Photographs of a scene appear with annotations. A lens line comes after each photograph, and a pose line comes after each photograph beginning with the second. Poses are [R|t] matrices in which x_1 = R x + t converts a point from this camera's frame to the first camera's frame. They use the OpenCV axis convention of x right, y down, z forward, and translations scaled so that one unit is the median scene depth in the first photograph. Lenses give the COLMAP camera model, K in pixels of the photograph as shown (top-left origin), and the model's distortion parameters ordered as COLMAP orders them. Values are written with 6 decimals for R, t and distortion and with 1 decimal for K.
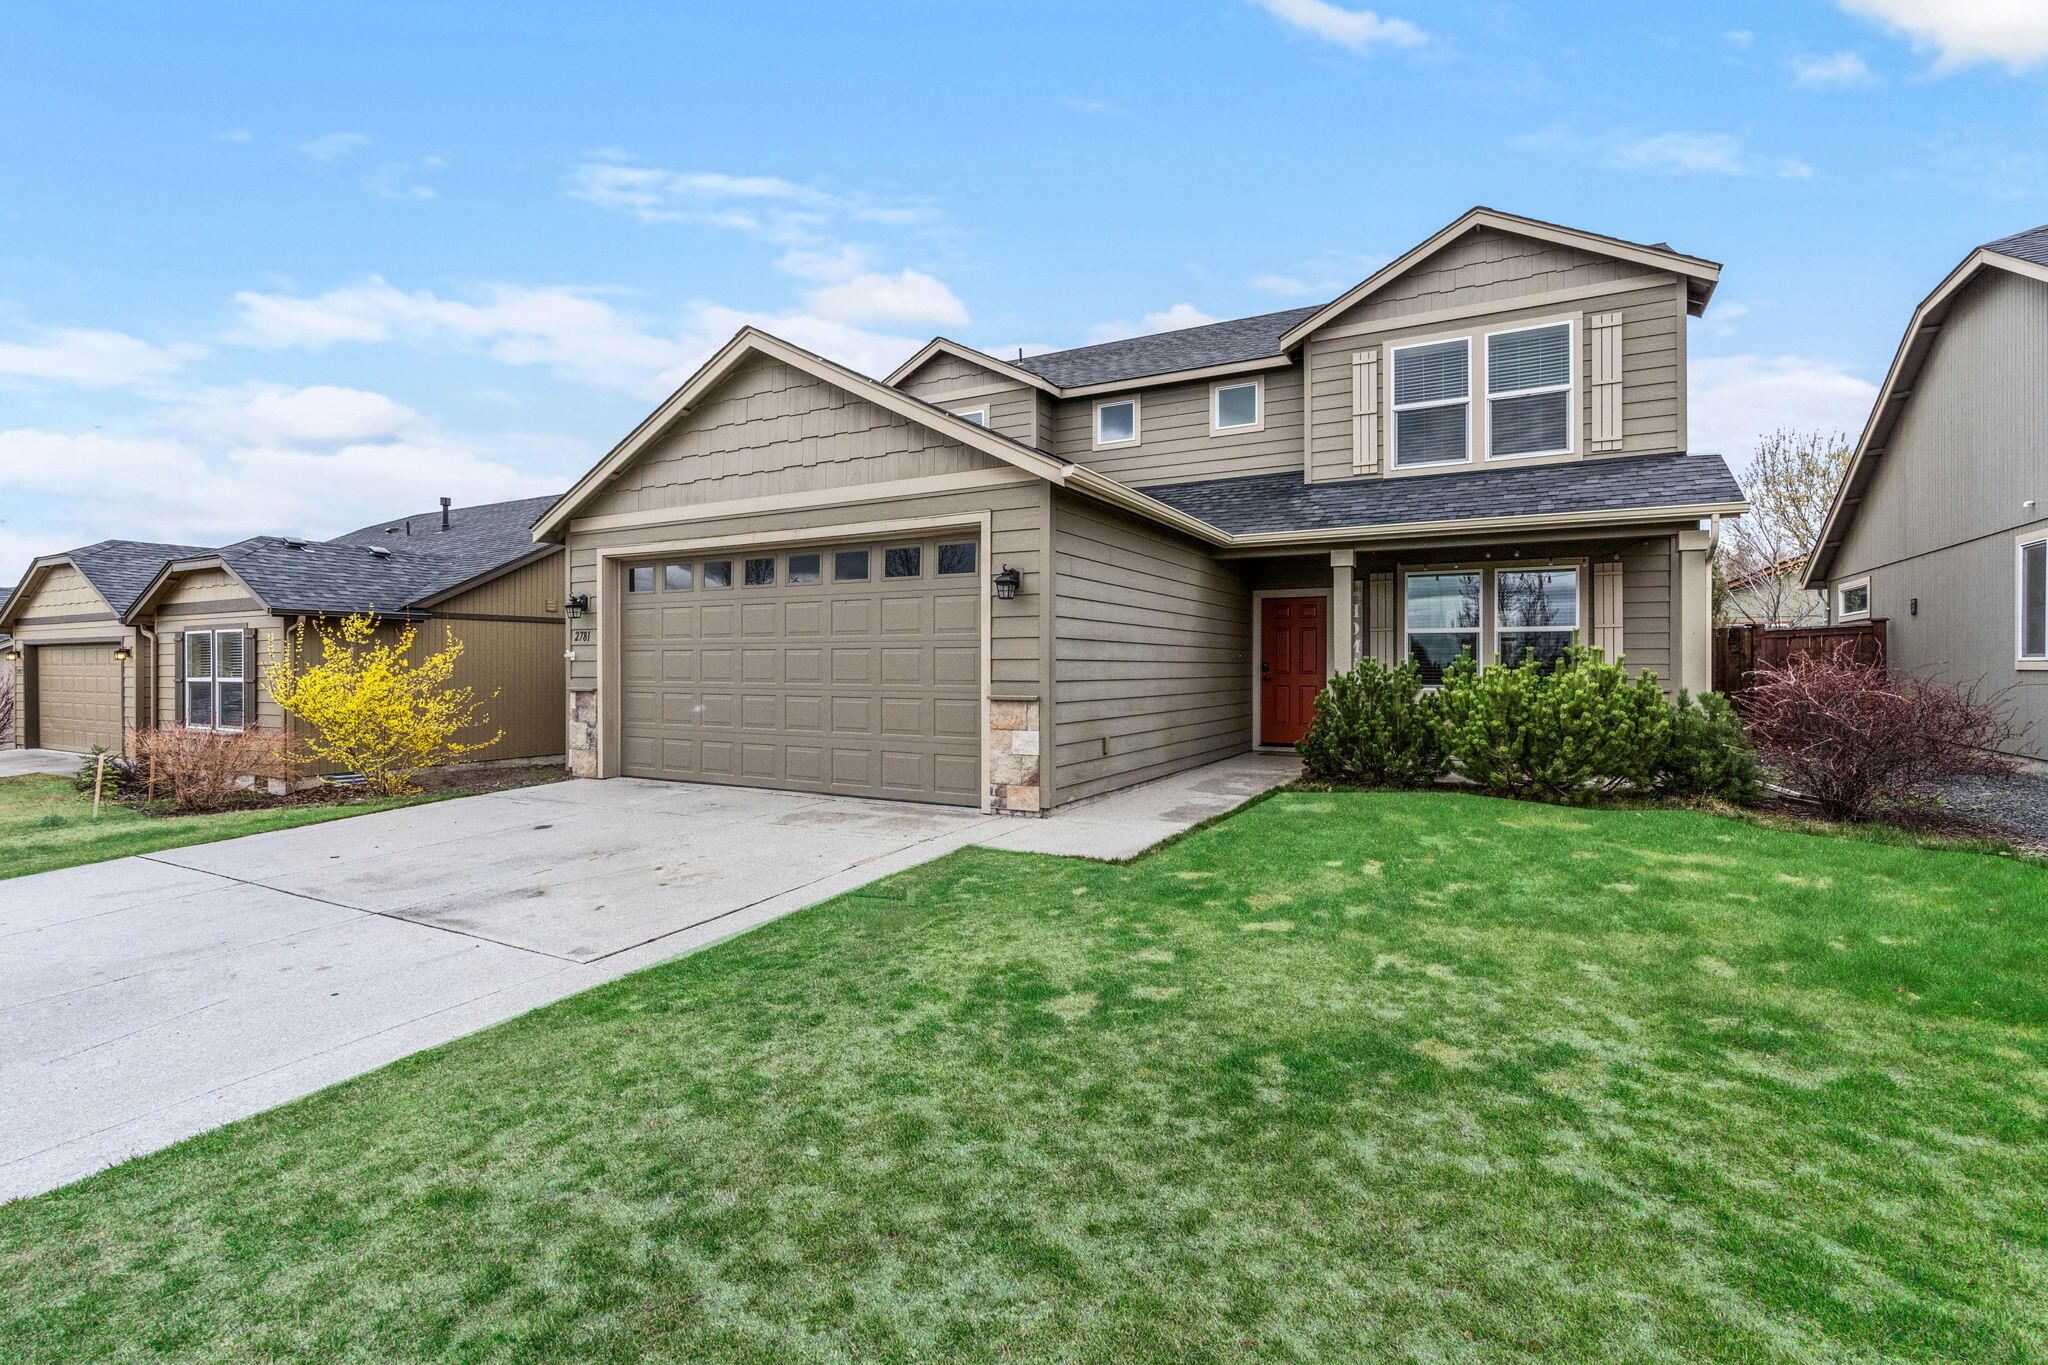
lens RADIAL K [[923.9, 0, 1043.8], [0, 923.9, 673.1], [0, 0, 1]] dist [-0.006626, 0.001390]
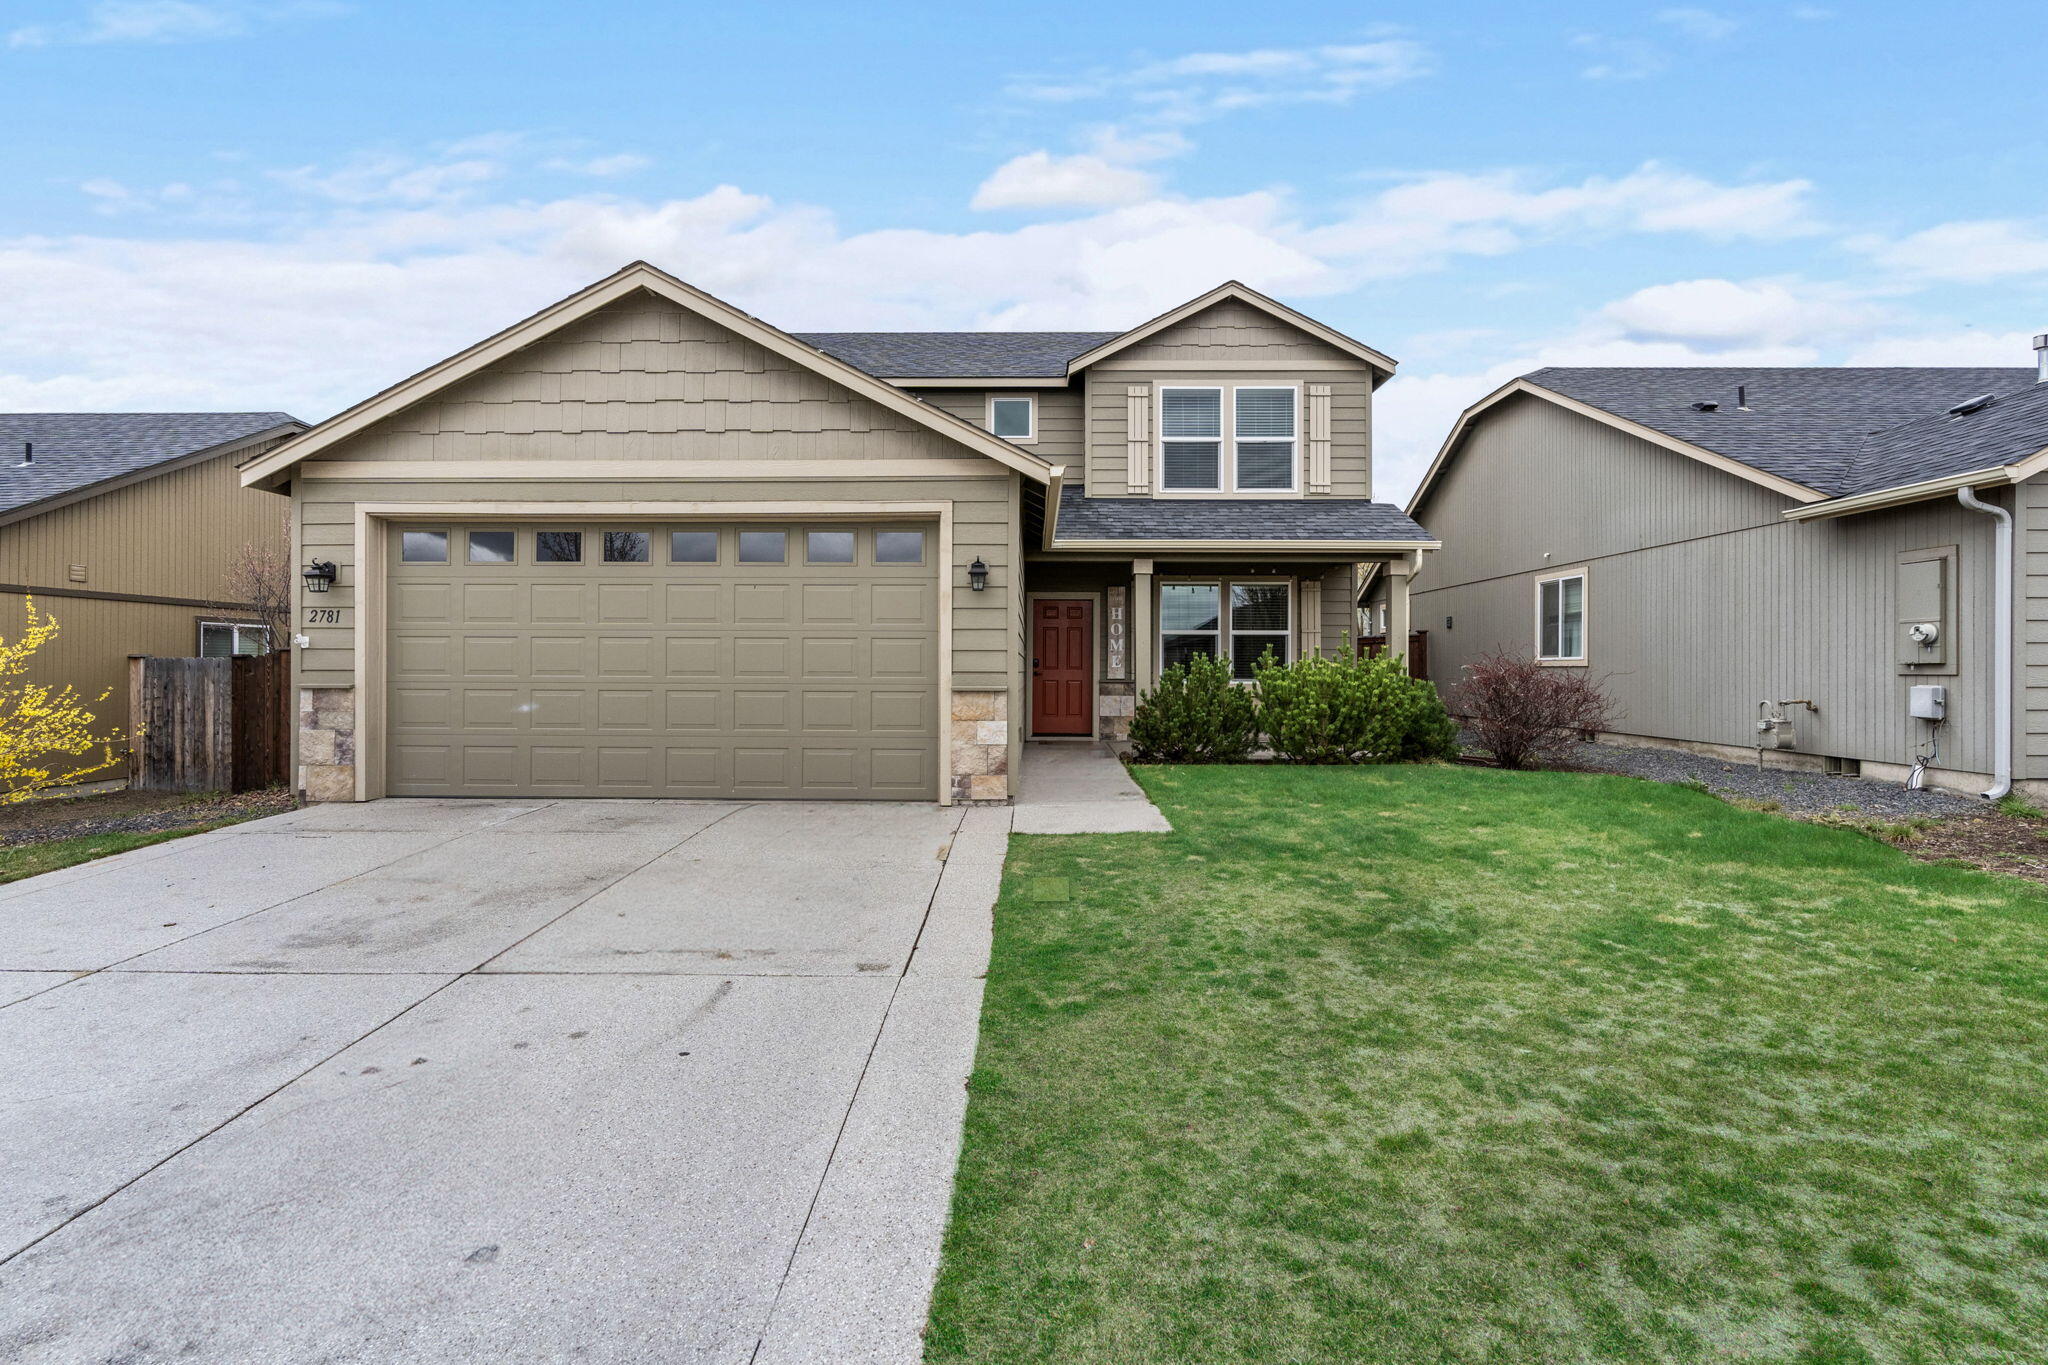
lens RADIAL K [[923.9, 0, 1025.1], [0, 923.9, 670.7], [0, 0, 1]] dist [-0.006626, 0.001390]
pose [[0.886774, 0.001051, 0.462201, -0.349212], [0.000795, 0.999992, -0.003798, 0.008530], [-0.462202, 0.003735, 0.886767, 0.061963]]
